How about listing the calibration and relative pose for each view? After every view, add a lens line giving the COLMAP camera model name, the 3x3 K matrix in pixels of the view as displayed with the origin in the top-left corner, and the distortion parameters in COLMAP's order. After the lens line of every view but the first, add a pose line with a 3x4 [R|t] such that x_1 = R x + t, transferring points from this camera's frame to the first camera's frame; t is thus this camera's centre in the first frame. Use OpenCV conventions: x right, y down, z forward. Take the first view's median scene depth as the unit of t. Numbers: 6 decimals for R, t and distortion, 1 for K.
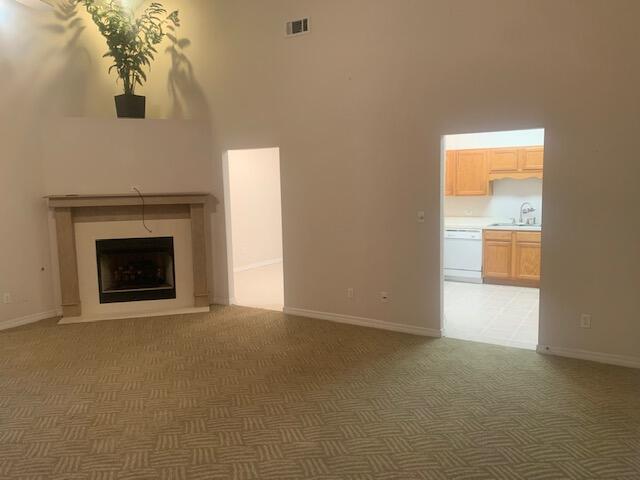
lens RADIAL K [[493.3, 0, 320.8], [0, 493.3, 237.6], [0, 0, 1]] dist [0.046708, -0.045142]
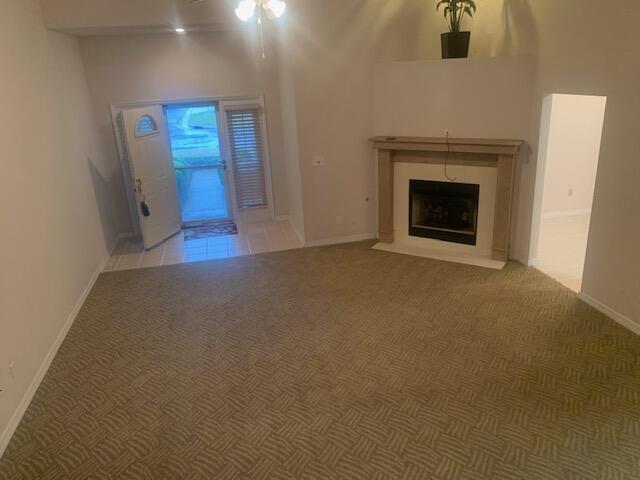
lens RADIAL K [[493.3, 0, 316.1], [0, 493.3, 235.7], [0, 0, 1]] dist [0.046708, -0.045142]
pose [[0.700392, 0.216460, -0.680145, 0.160927], [-0.046214, 0.964659, 0.259419, -0.144566], [0.712261, -0.150263, 0.685642, 0.099075]]
